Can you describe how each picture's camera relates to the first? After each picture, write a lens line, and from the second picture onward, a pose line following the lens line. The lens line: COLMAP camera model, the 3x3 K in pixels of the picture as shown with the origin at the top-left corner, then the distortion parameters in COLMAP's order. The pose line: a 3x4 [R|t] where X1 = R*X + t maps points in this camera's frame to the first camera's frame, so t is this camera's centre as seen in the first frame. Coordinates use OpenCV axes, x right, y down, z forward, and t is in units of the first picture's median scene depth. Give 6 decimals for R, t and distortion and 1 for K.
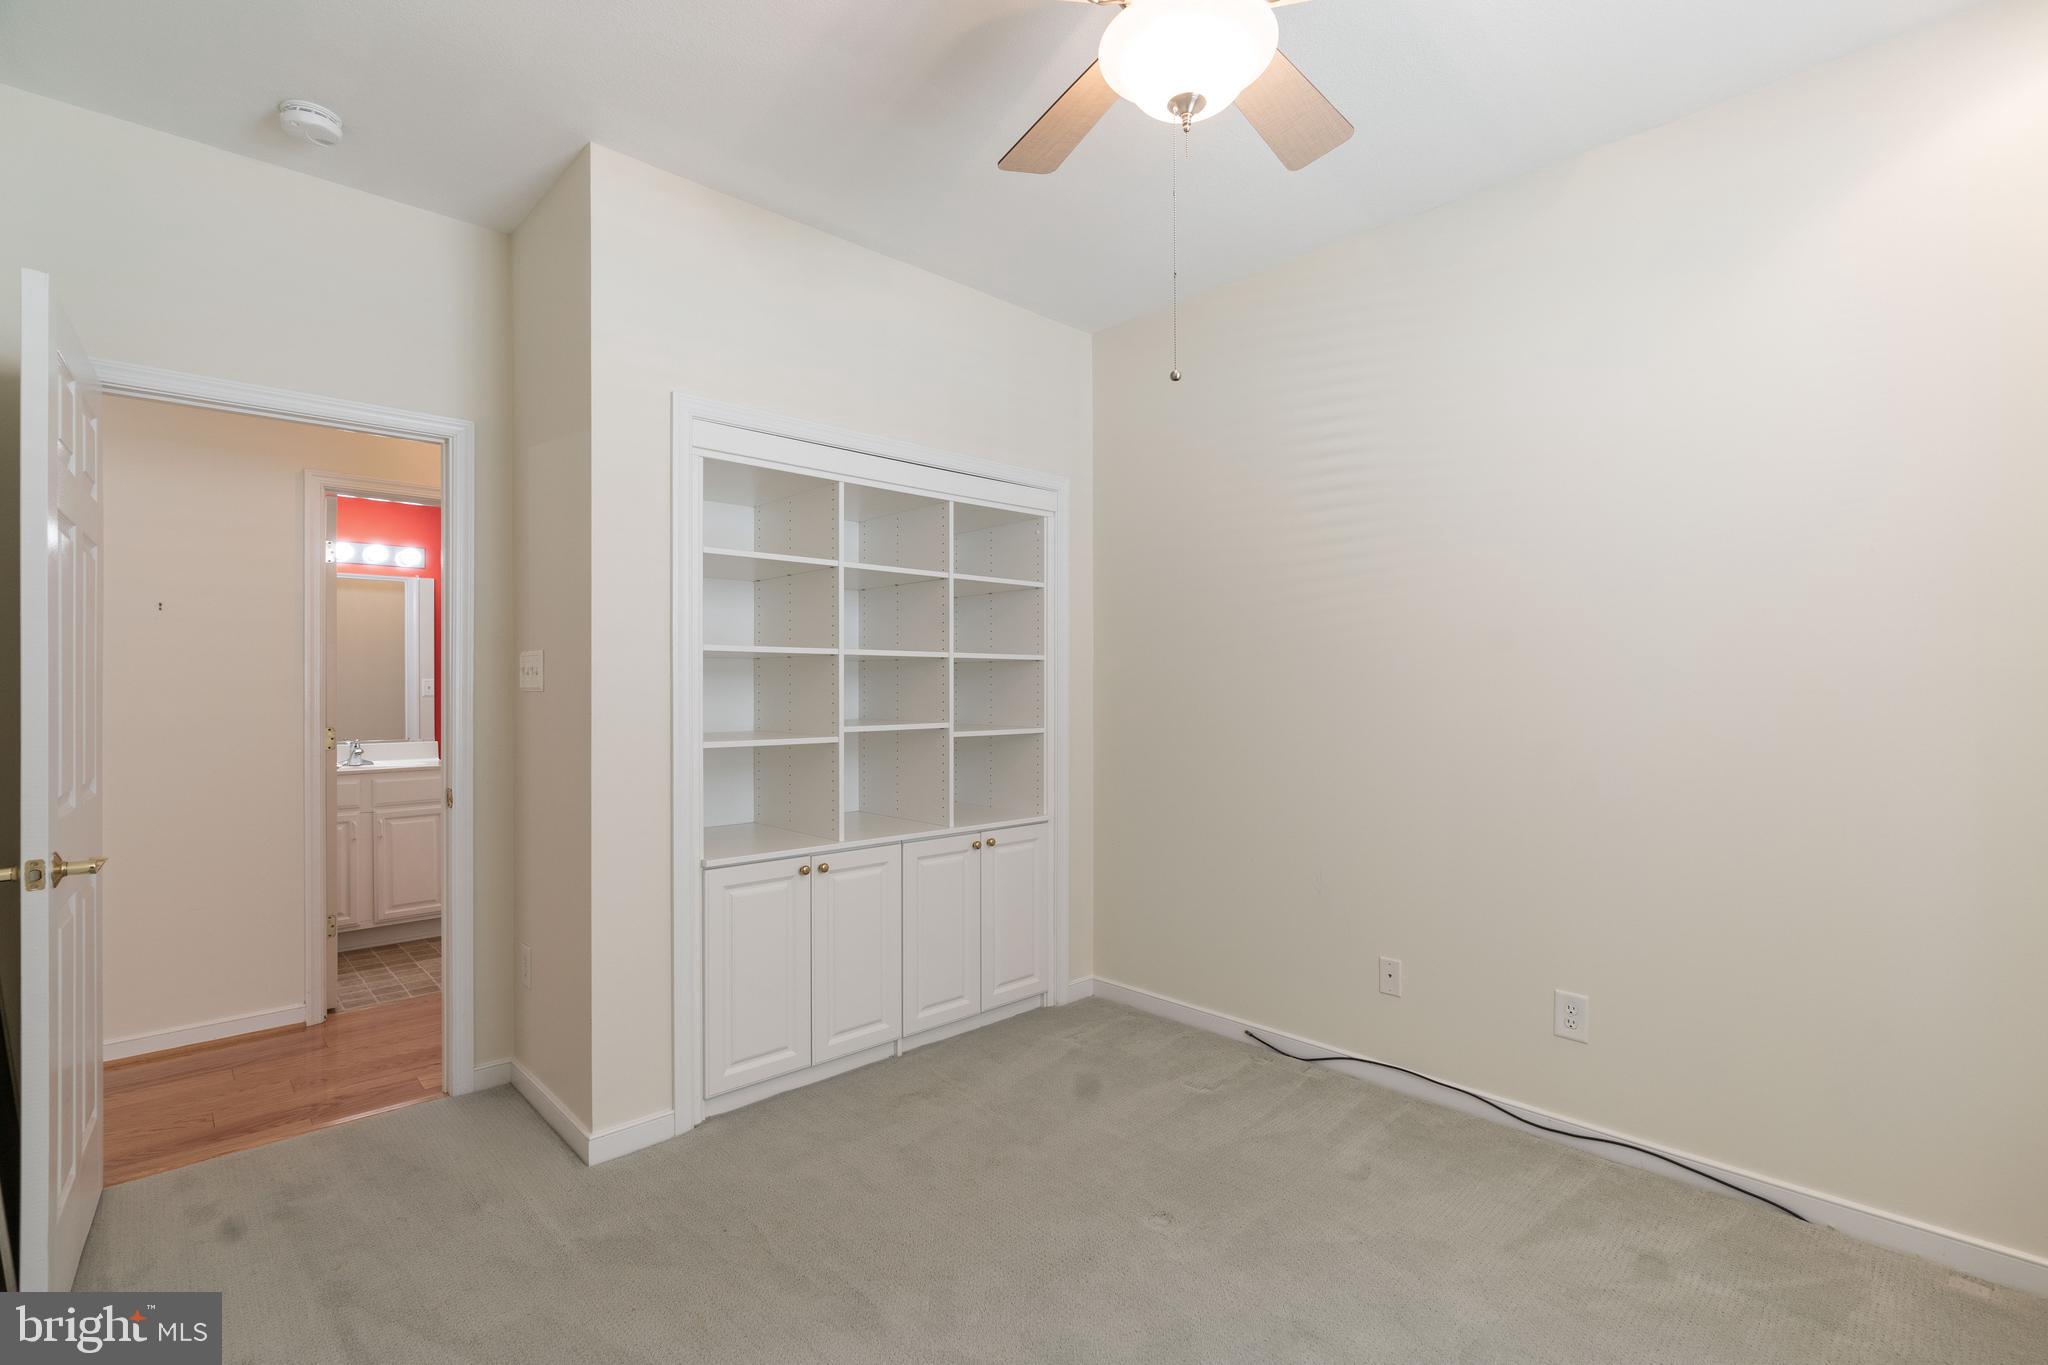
lens RADIAL K [[947.0, 0, 1041.2], [0, 947.0, 677.7], [0, 0, 1]] dist [-0.000210, 0.000448]
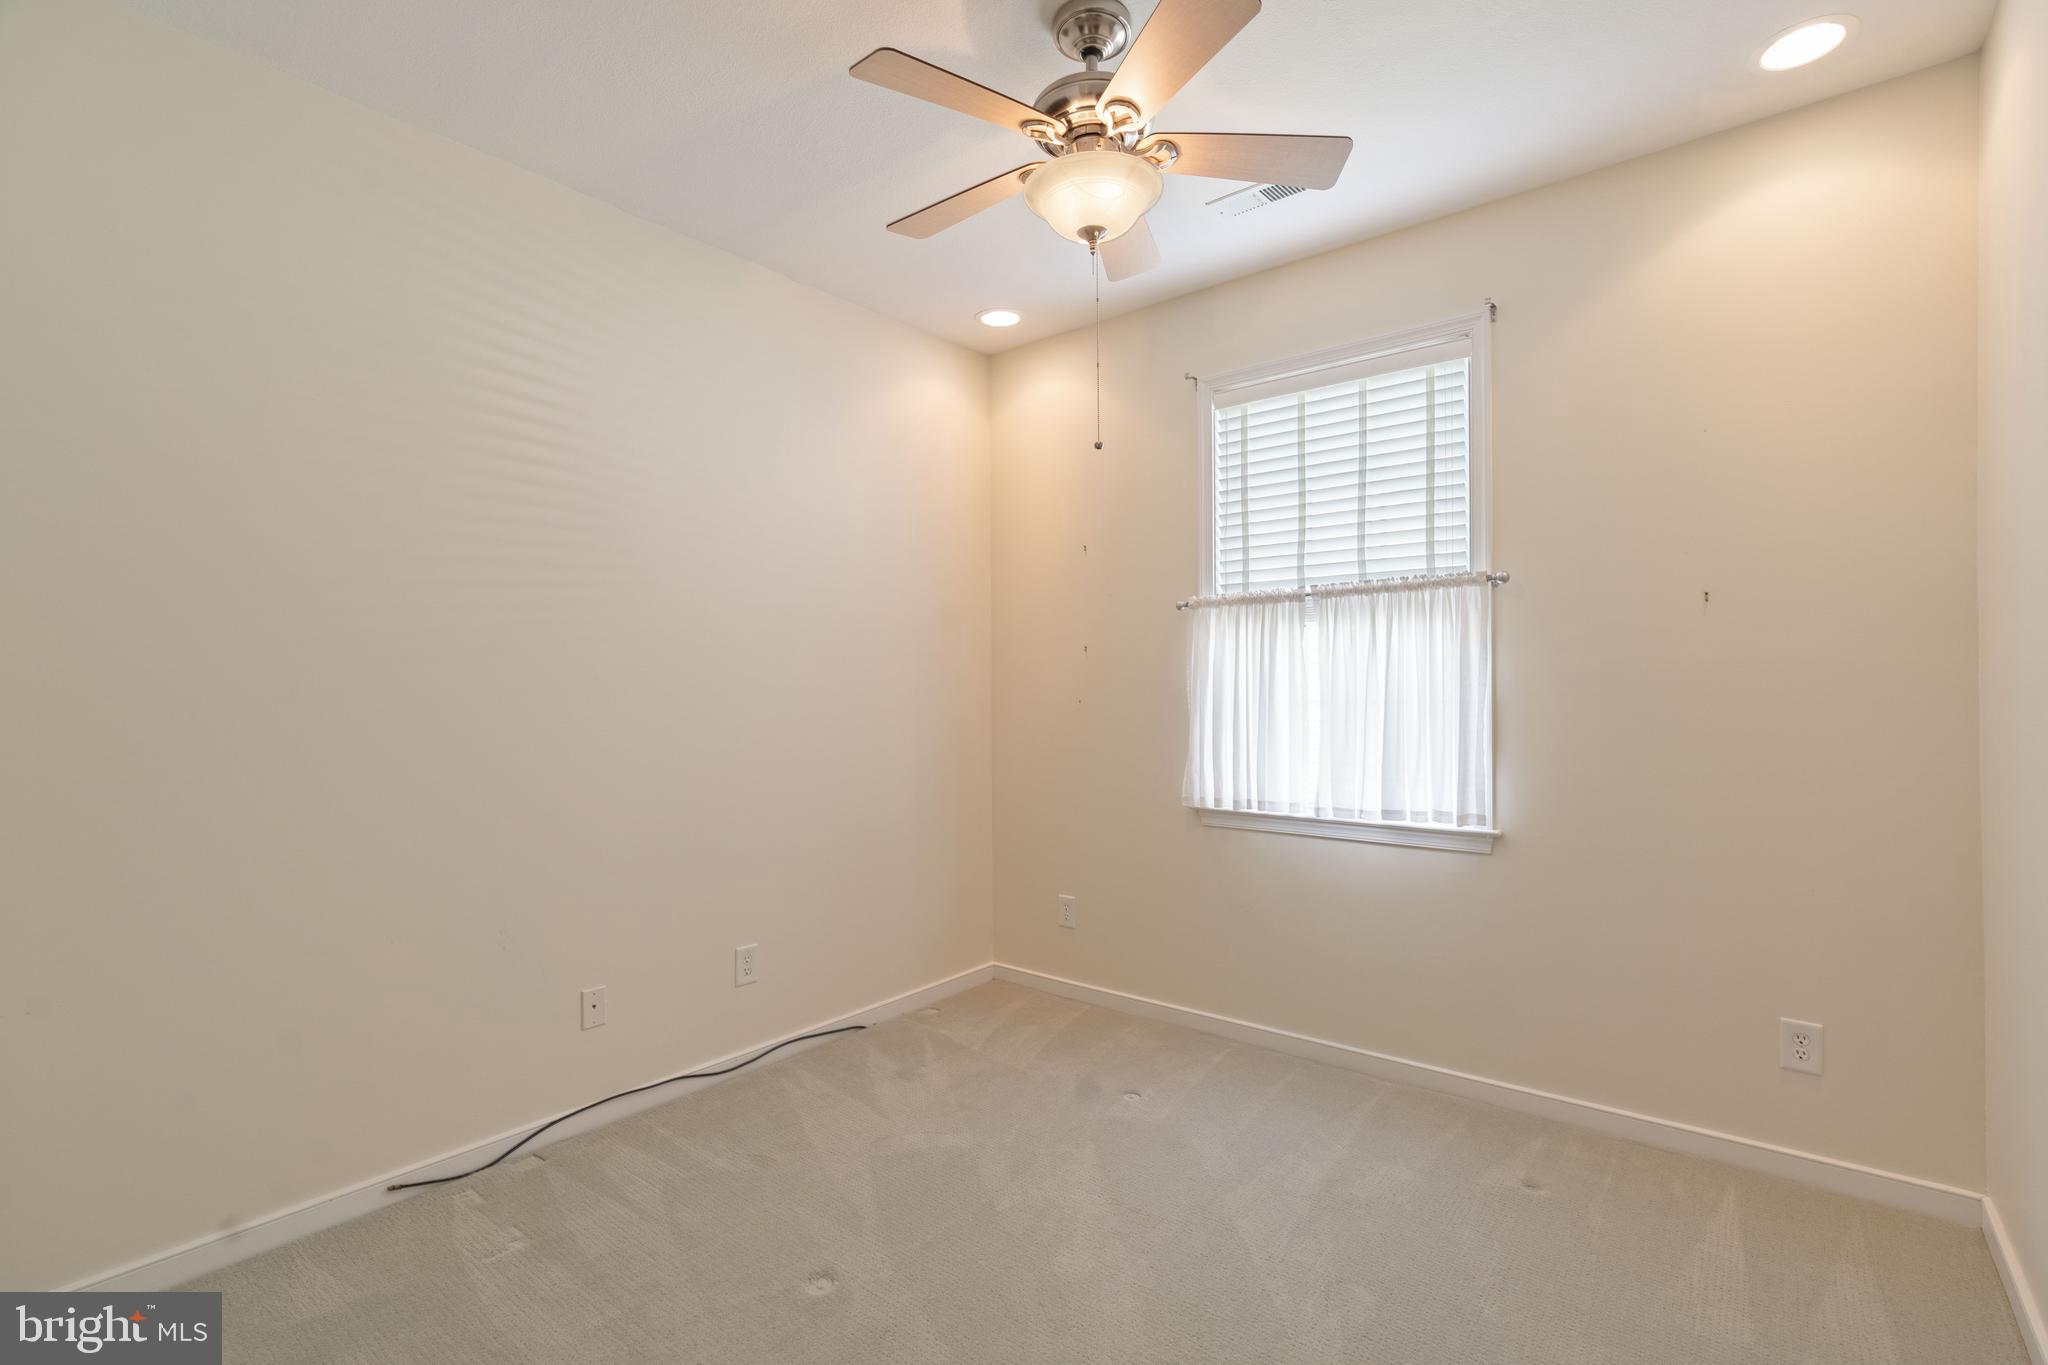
lens RADIAL K [[947.0, 0, 1041.2], [0, 947.0, 677.7], [0, 0, 1]] dist [-0.000210, 0.000448]
pose [[-0.136082, 0.023065, 0.990429, -0.707440], [0.004041, 0.999734, -0.022726, 0.016344], [-0.990689, 0.000910, -0.136139, 0.785707]]
